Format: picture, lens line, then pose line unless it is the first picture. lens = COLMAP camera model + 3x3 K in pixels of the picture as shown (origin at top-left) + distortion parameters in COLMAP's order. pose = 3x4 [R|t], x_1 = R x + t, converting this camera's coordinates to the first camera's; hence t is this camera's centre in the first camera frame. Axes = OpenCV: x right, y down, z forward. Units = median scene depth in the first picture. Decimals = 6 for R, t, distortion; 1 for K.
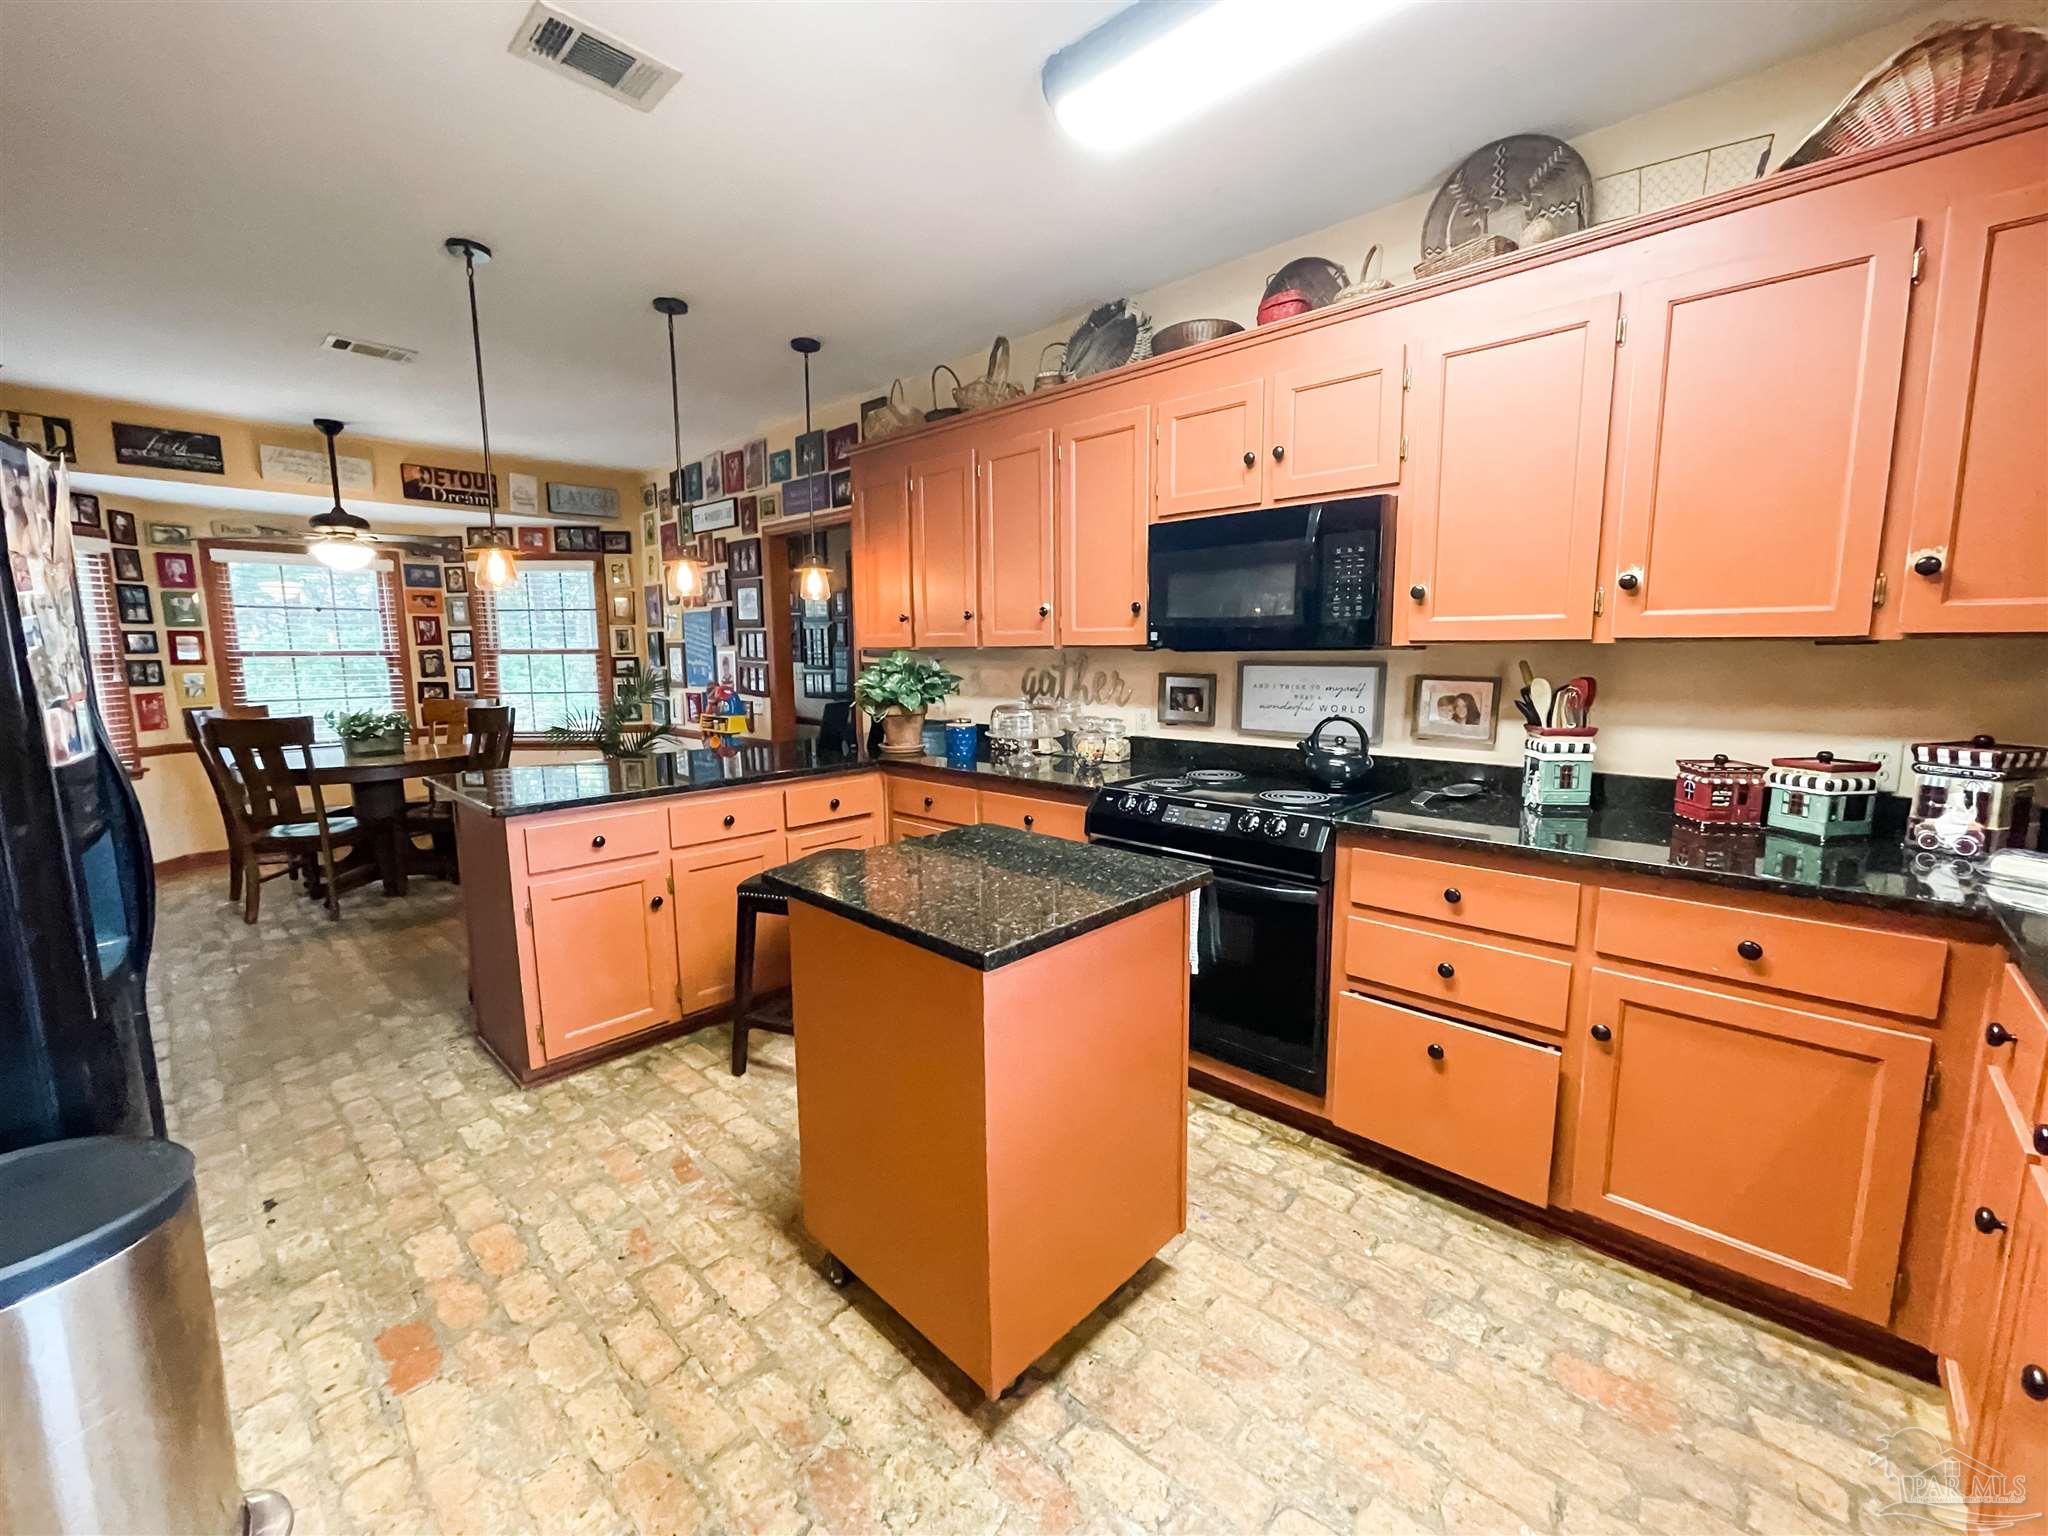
lens RADIAL K [[821.1, 0, 1027.8], [0, 821.1, 758.5], [0, 0, 1]] dist [0.000349, 0.000036]
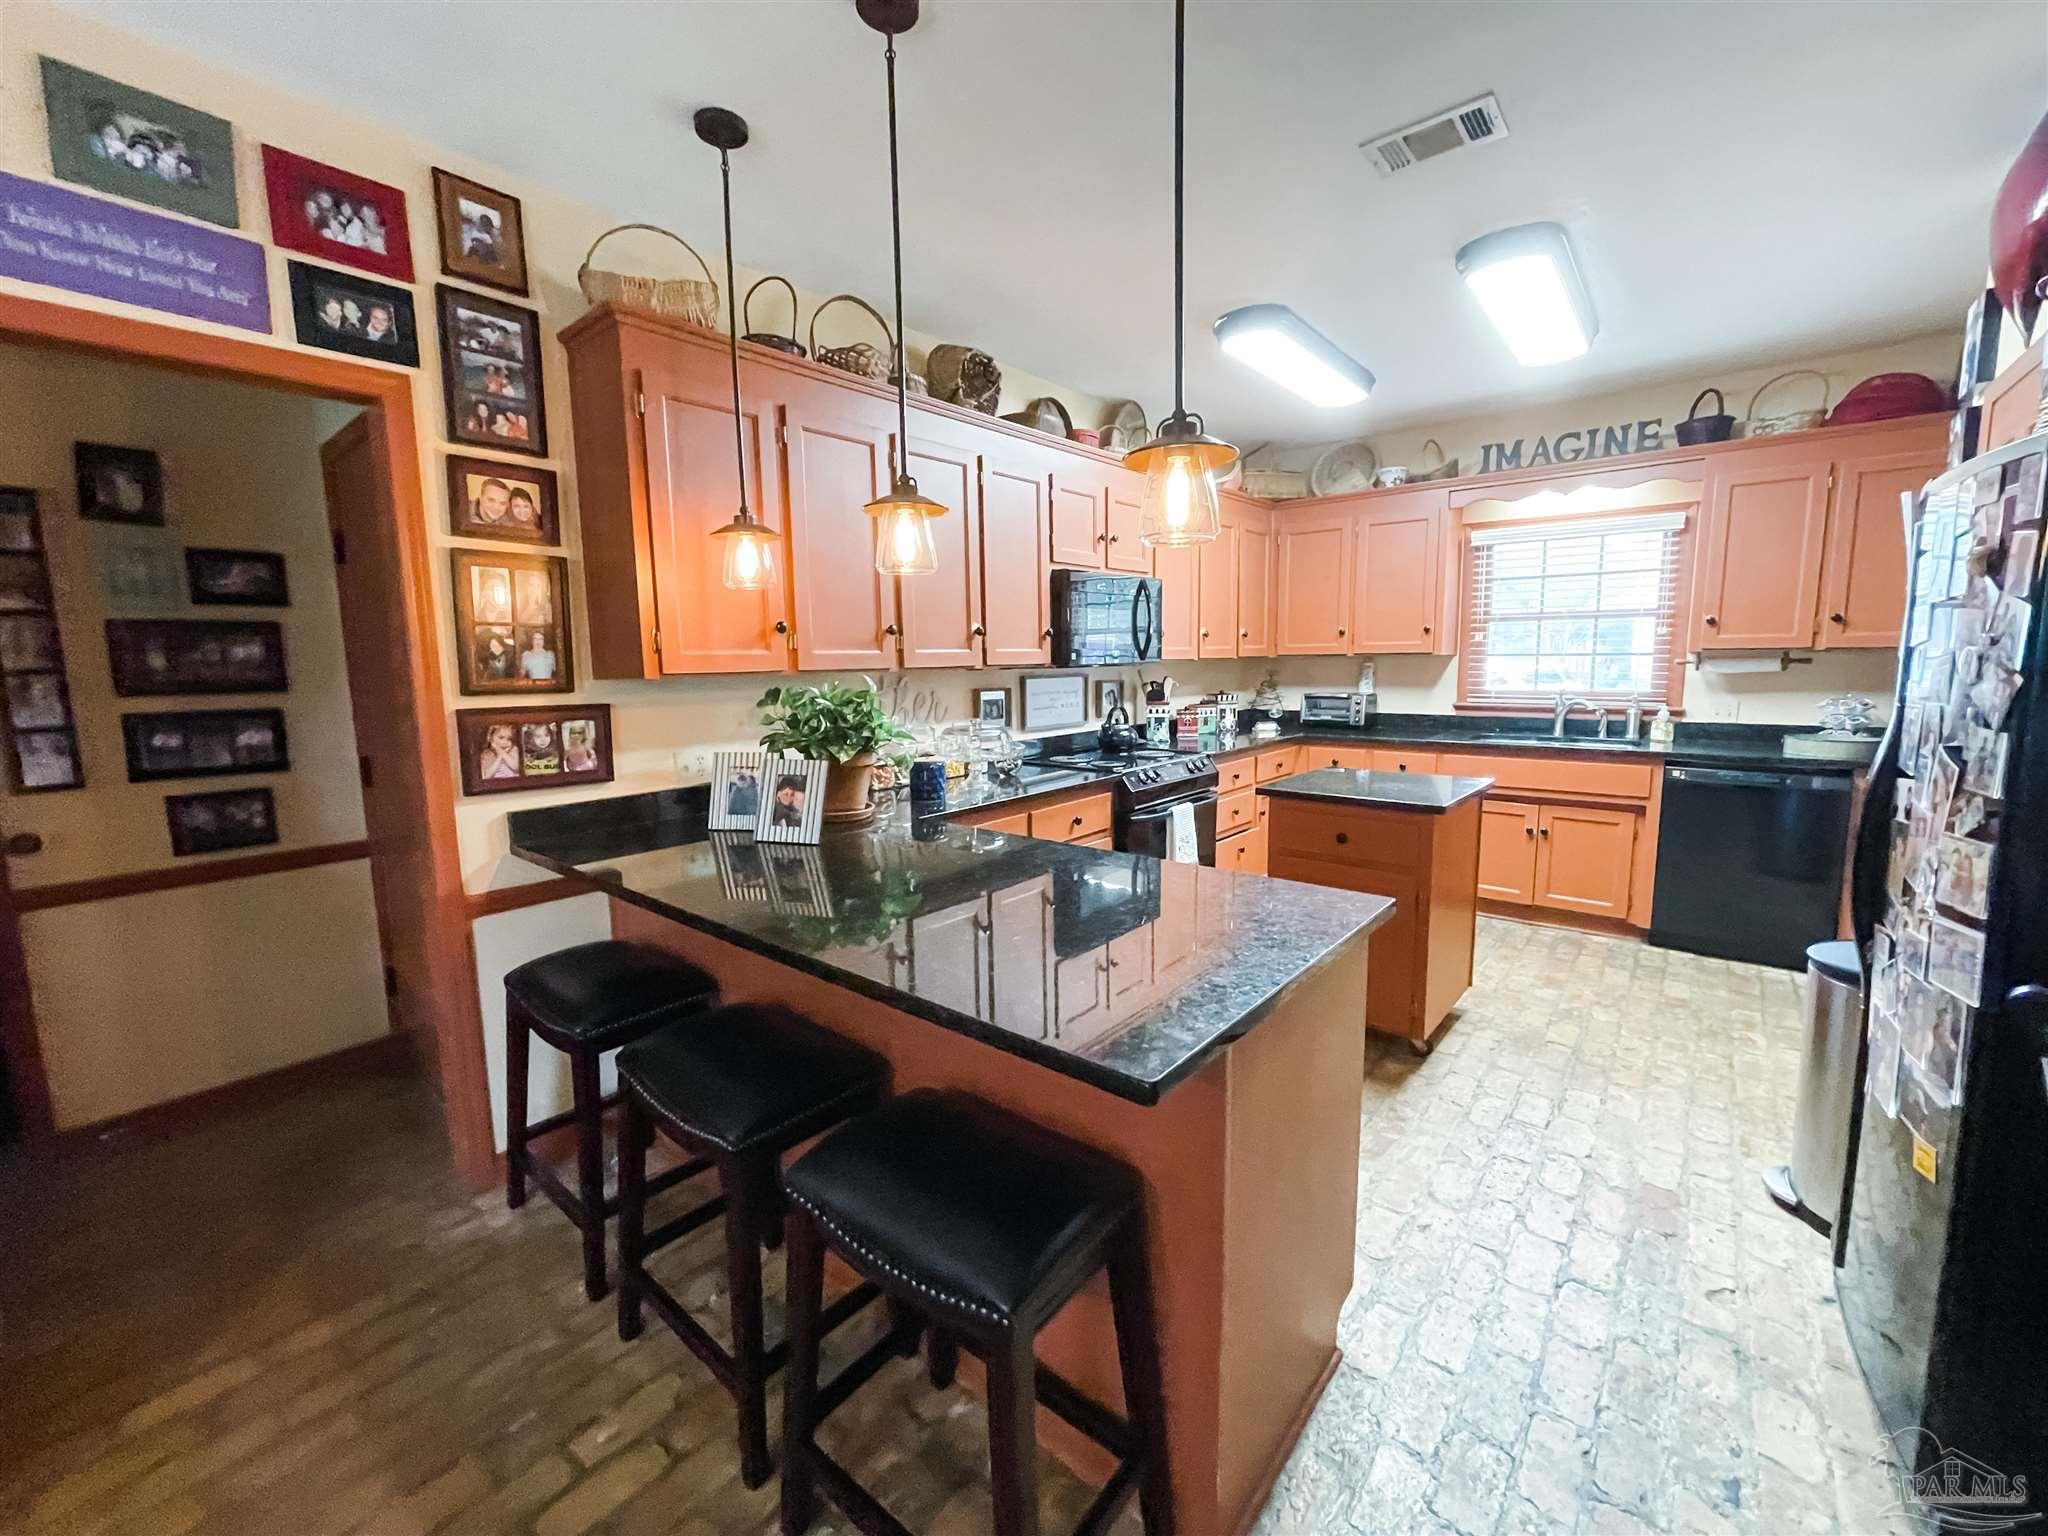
lens RADIAL K [[821.1, 0, 1027.8], [0, 821.1, 758.5], [0, 0, 1]] dist [0.000349, 0.000036]
pose [[-0.048200, -0.113153, 0.992408, -1.159297], [0.152083, 0.981147, 0.119256, -0.159703], [-0.987192, 0.156676, -0.030083, 1.161173]]
